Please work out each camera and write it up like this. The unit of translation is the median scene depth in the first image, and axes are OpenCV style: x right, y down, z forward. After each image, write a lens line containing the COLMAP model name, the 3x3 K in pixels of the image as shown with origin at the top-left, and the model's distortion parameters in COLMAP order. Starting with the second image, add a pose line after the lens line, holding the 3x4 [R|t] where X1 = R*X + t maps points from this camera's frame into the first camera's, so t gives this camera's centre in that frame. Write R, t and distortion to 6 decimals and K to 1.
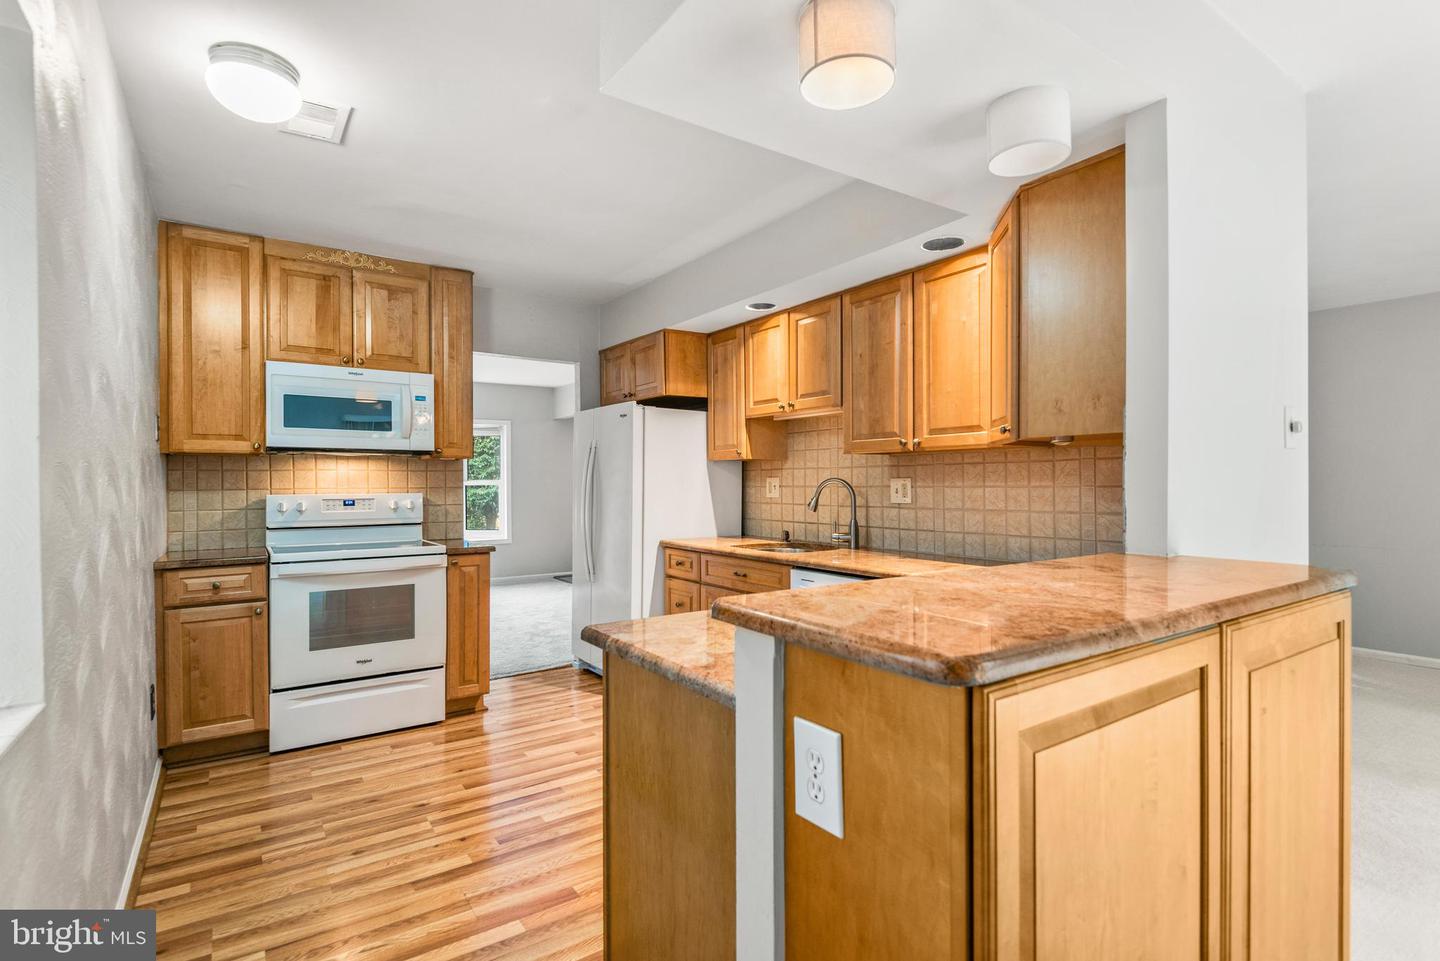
lens RADIAL K [[699.8, 0, 715.7], [0, 699.8, 487.2], [0, 0, 1]] dist [0.003132, 0.000134]
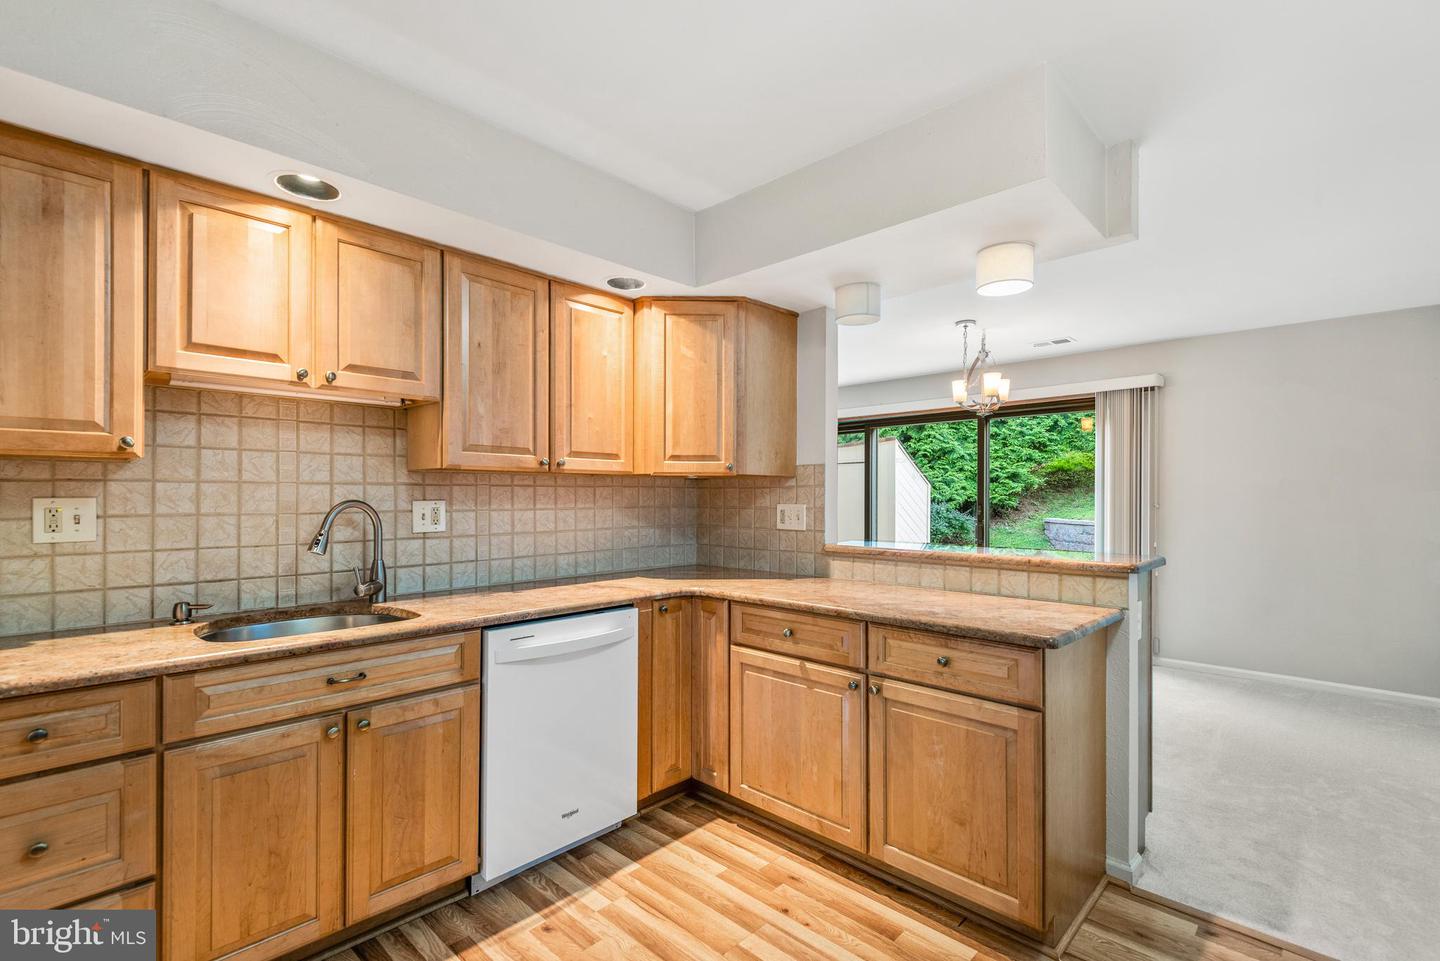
lens RADIAL K [[657.8, 0, 724.7], [0, 657.8, 494.3], [0, 0, 1]] dist [0.022099, -0.007842]
pose [[-0.209154, 0.006176, 0.977863, -0.592028], [0.005449, 0.999972, -0.005150, -0.015630], [-0.977867, 0.004251, -0.209182, 0.910564]]
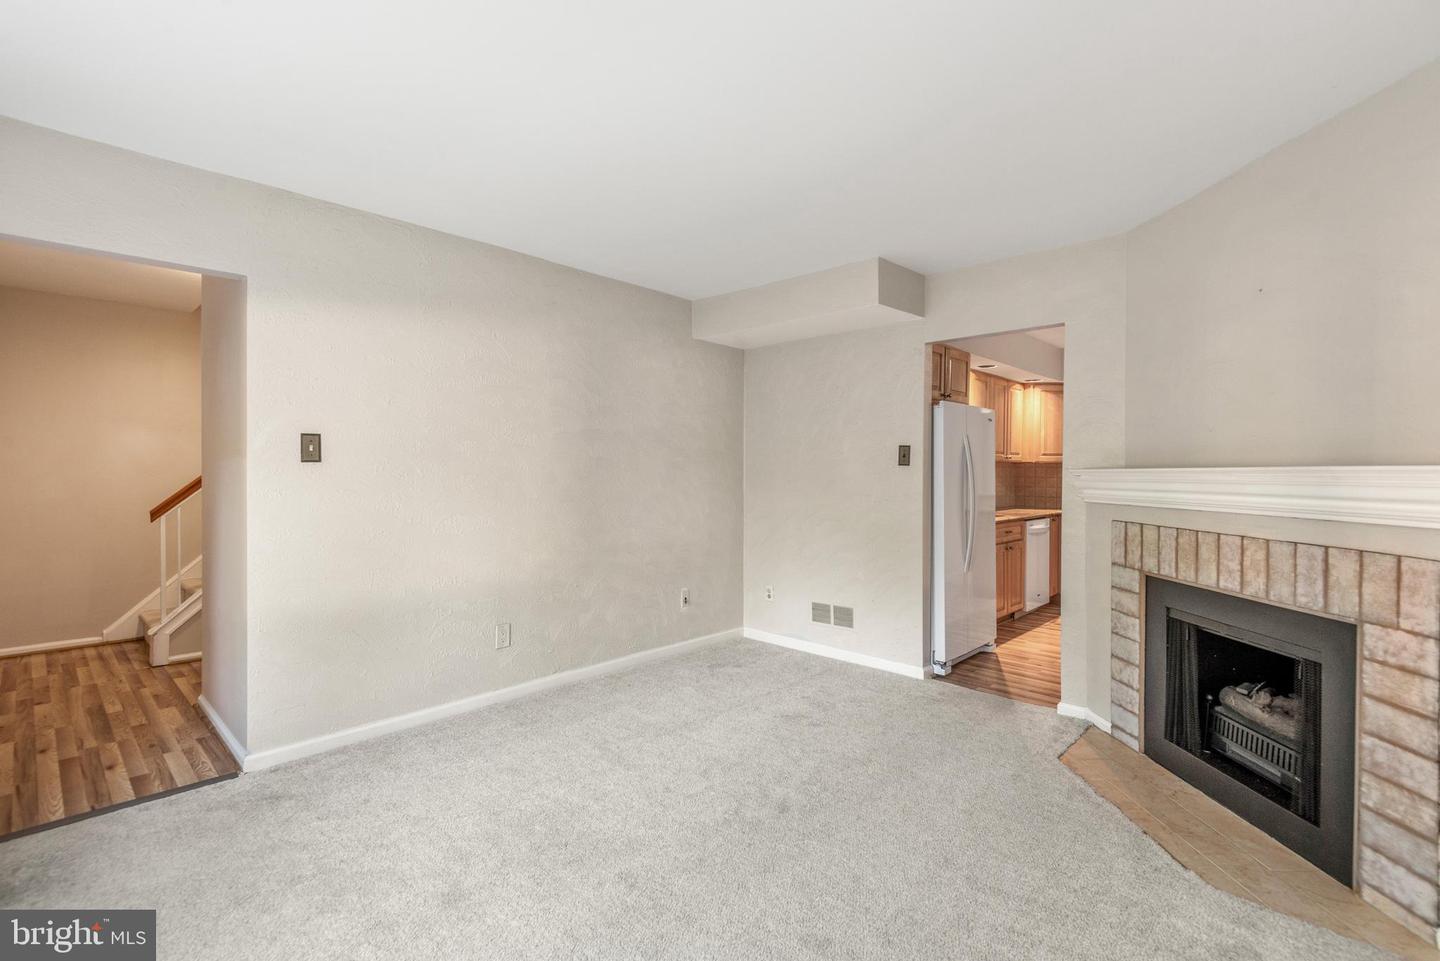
lens RADIAL K [[657.8, 0, 717.0], [0, 657.8, 476.2], [0, 0, 1]] dist [0.022099, -0.007842]
pose [[-0.215156, -0.003720, 0.976573, -1.477316], [-0.003587, 0.999989, 0.003019, -0.007148], [-0.976573, -0.002853, -0.215167, 2.225835]]
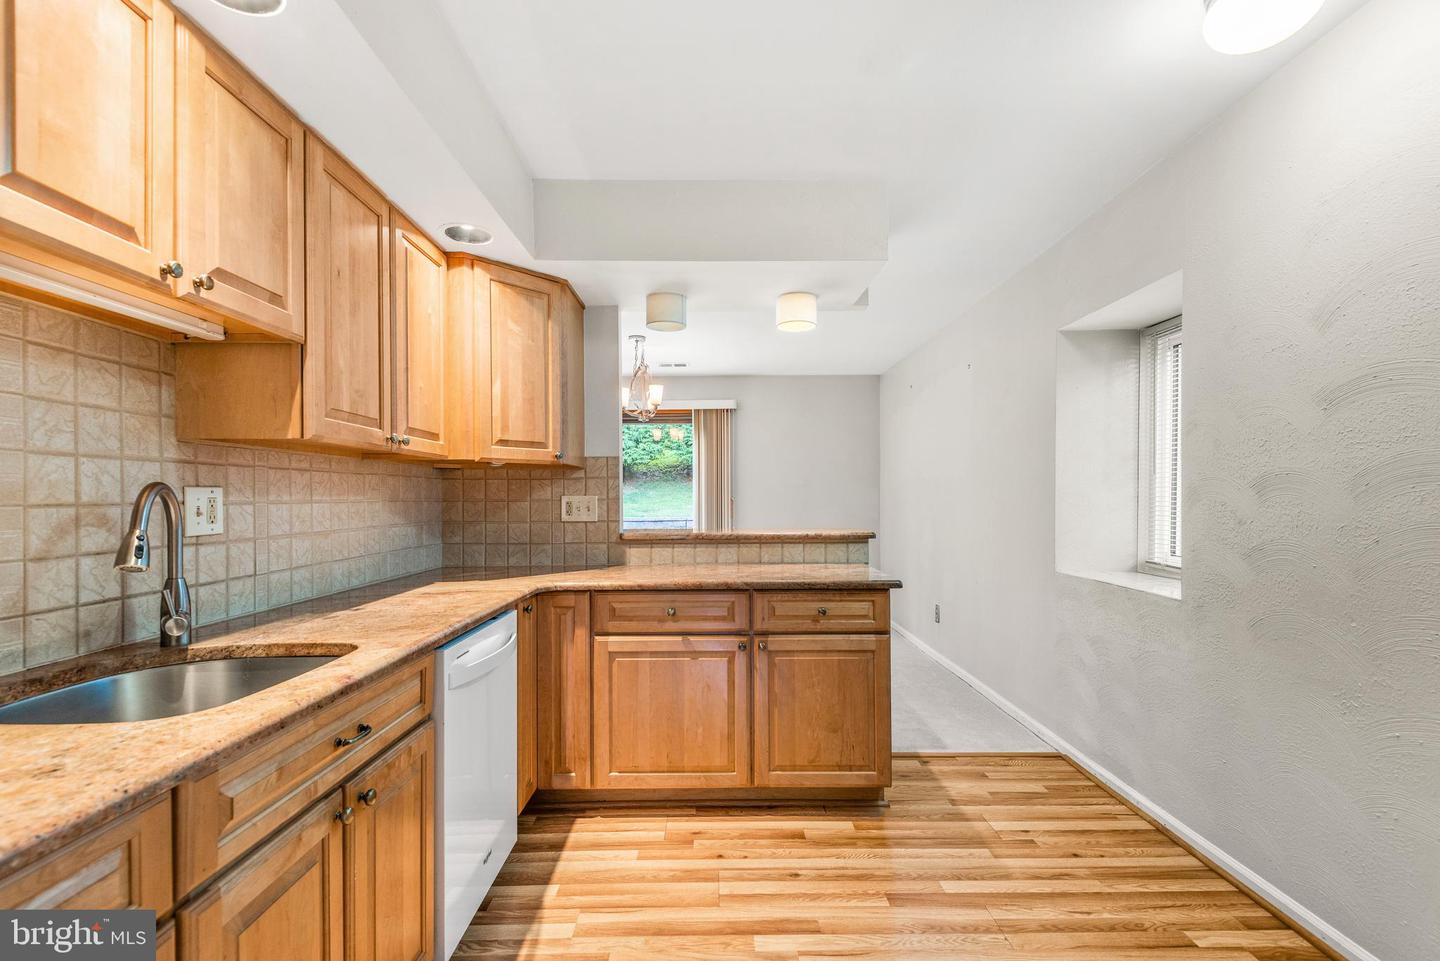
lens RADIAL K [[657.8, 0, 726.1], [0, 657.8, 498.0], [0, 0, 1]] dist [0.022099, -0.007842]
pose [[-0.833253, 0.009576, 0.552809, -0.369310], [0.013087, 0.999911, 0.002405, -0.000865], [-0.552737, 0.009238, -0.833304, 1.316499]]
